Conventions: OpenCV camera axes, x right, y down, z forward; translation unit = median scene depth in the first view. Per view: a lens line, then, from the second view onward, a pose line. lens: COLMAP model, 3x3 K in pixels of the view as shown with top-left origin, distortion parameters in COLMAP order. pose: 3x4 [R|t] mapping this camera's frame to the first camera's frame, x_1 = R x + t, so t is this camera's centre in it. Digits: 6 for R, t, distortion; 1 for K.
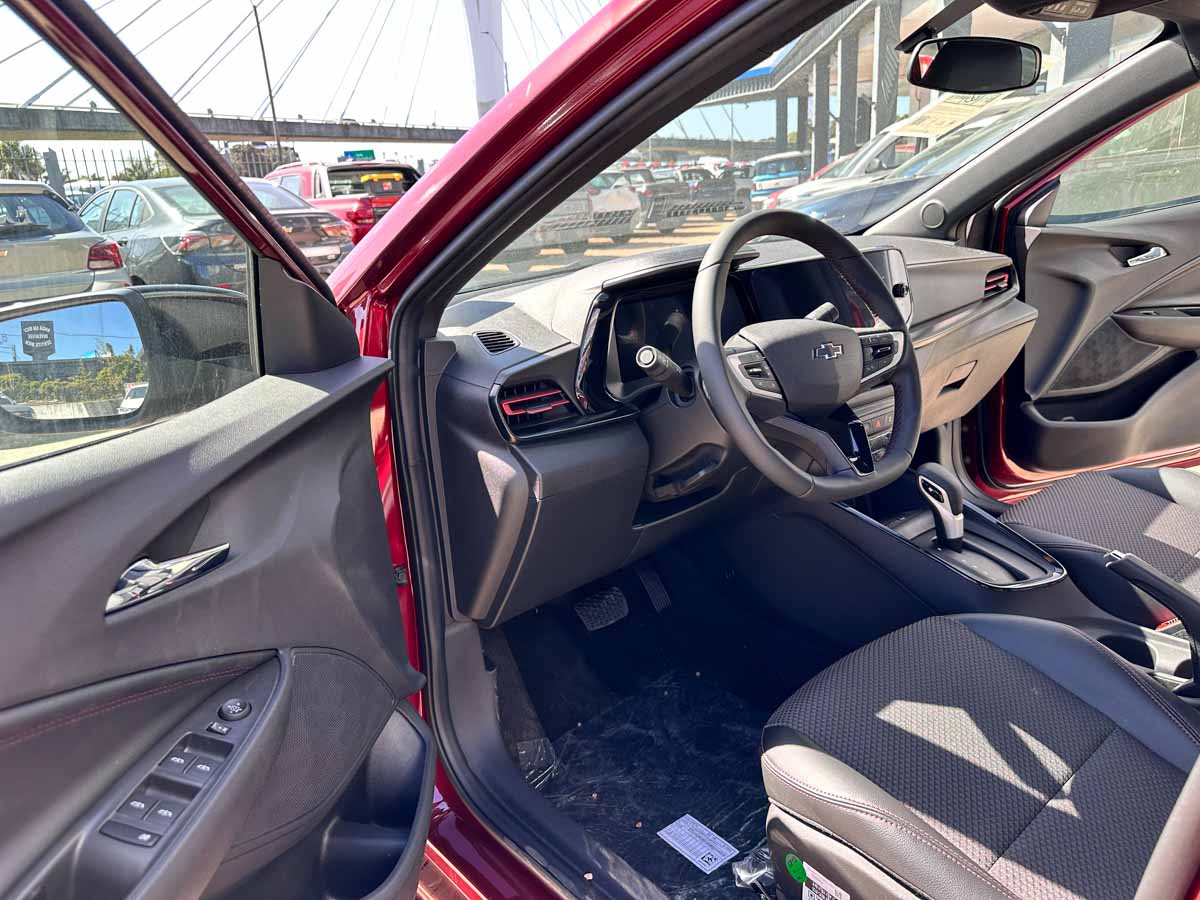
lens RADIAL K [[841.3, 0, 600.0], [0, 841.3, 450.0], [0, 0, 1]] dist [0.035776, -0.048833]
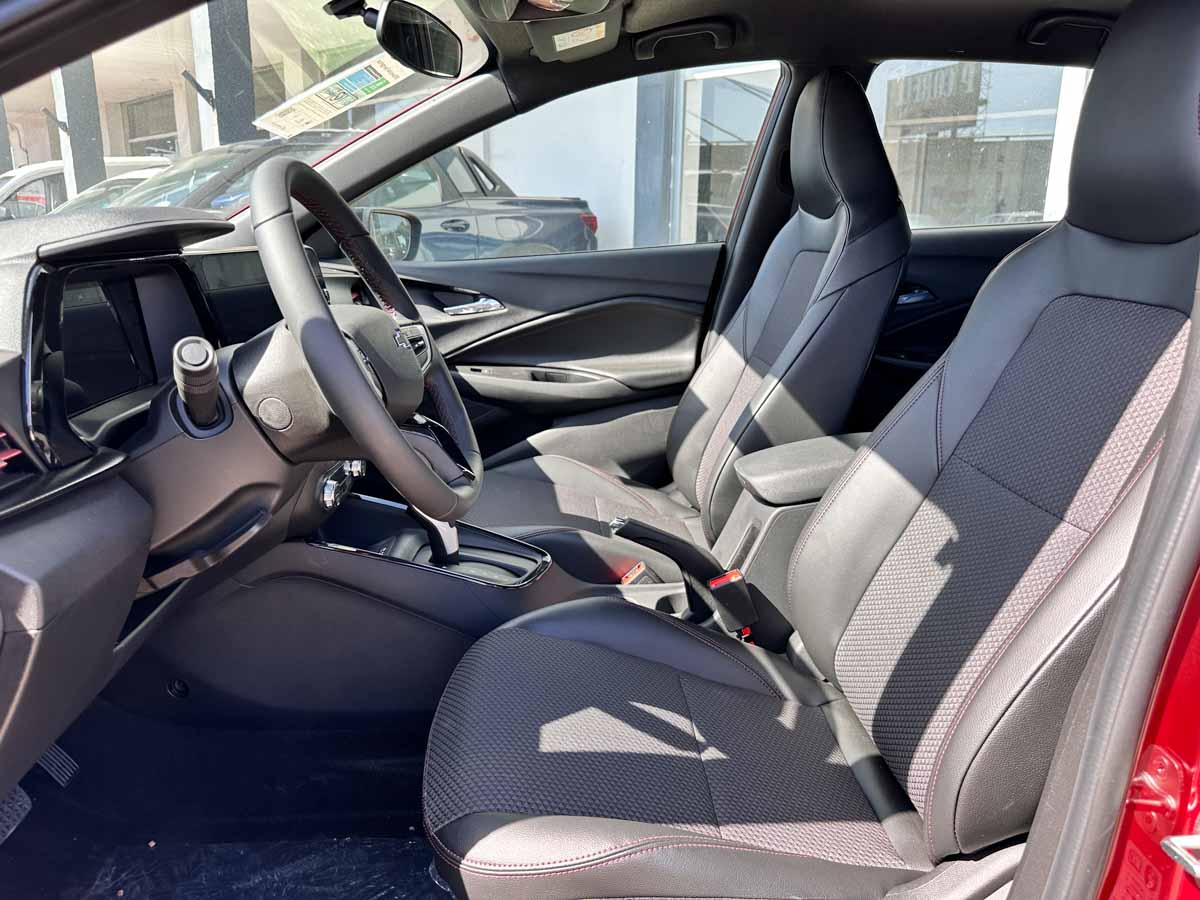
lens RADIAL K [[841.3, 0, 600.0], [0, 841.3, 450.0], [0, 0, 1]] dist [0.035776, -0.048833]
pose [[0.602274, -0.140175, 0.785886, -0.238594], [0.197460, 0.980030, 0.023477, 0.004451], [-0.773483, 0.141042, 0.617925, 0.338281]]
